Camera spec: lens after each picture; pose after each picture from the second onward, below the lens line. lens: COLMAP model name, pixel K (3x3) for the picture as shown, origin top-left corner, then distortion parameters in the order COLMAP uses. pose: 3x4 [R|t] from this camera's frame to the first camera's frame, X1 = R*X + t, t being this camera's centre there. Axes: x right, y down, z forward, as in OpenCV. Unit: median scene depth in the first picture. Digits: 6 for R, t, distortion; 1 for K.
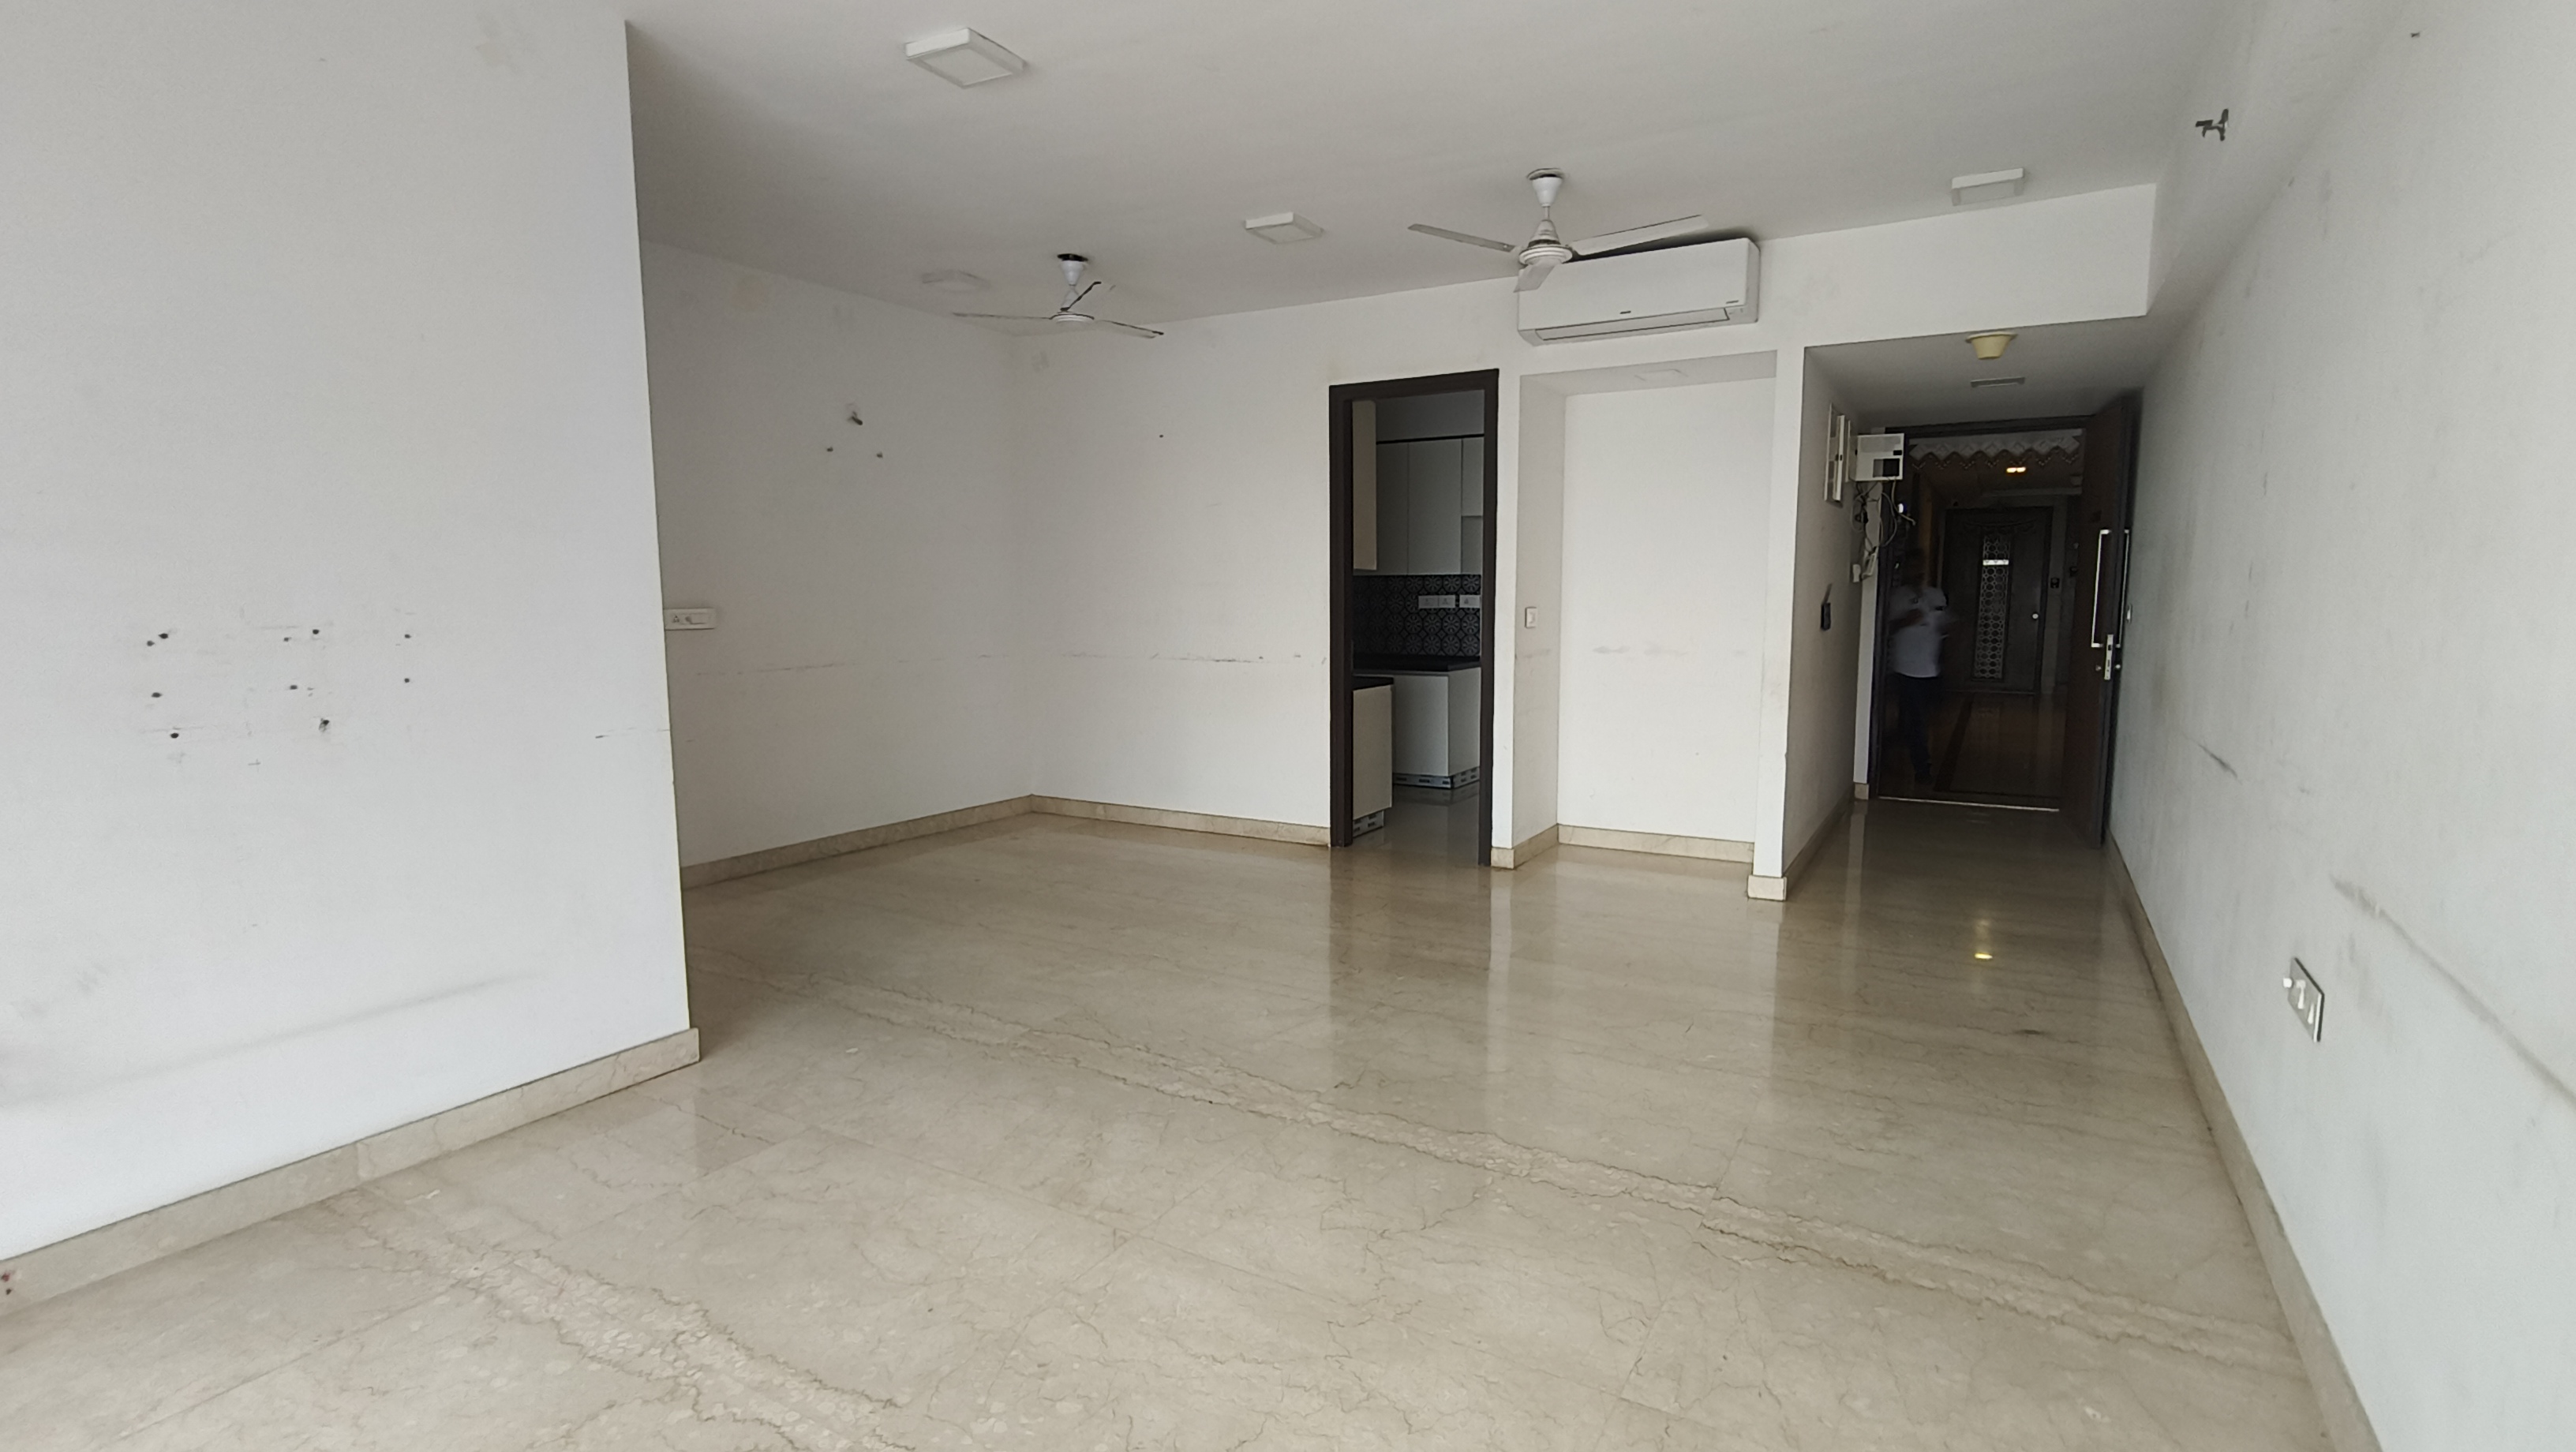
lens RADIAL K [[1211.2, 0, 1299.7], [0, 1211.2, 713.6], [0, 0, 1]] dist [0.001796, 0.001698]
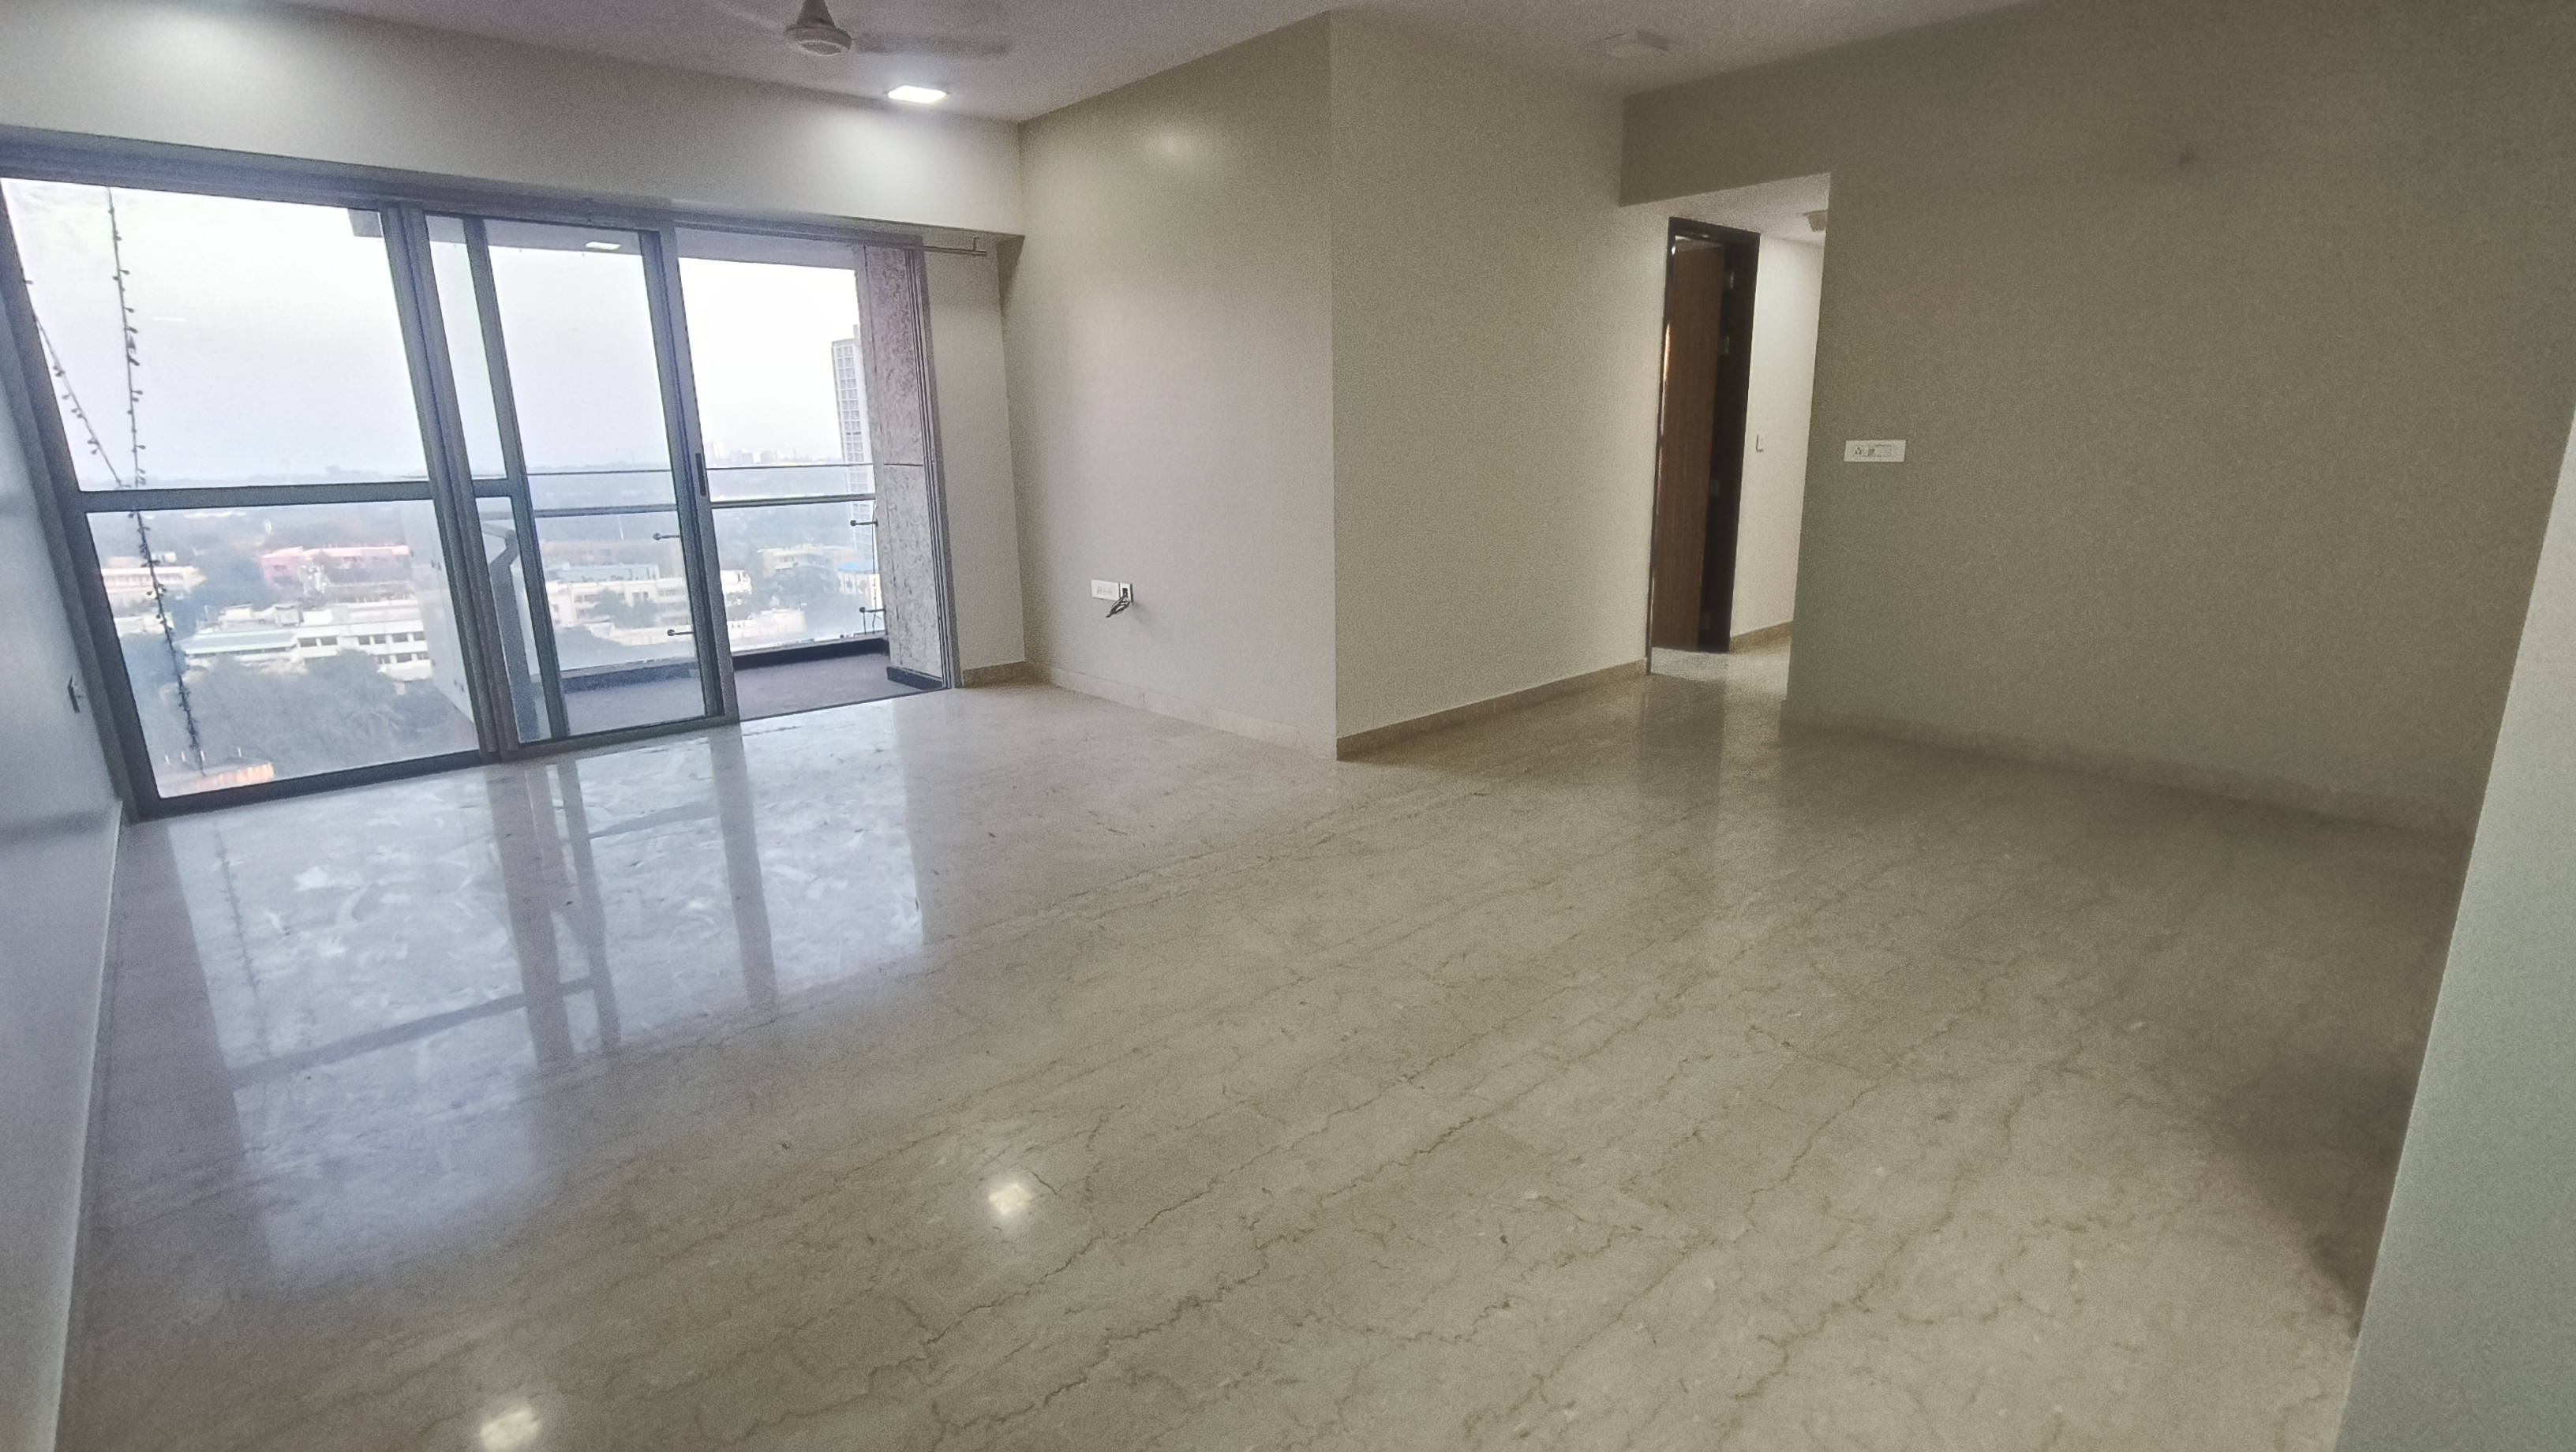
lens RADIAL K [[1211.2, 0, 1301.1], [0, 1211.2, 718.2], [0, 0, 1]] dist [0.001796, 0.001698]
pose [[-0.301707, 0.230101, -0.925217, 0.753671], [-0.079114, 0.961050, 0.264811, -0.125713], [0.950113, 0.153093, -0.271751, 1.197272]]
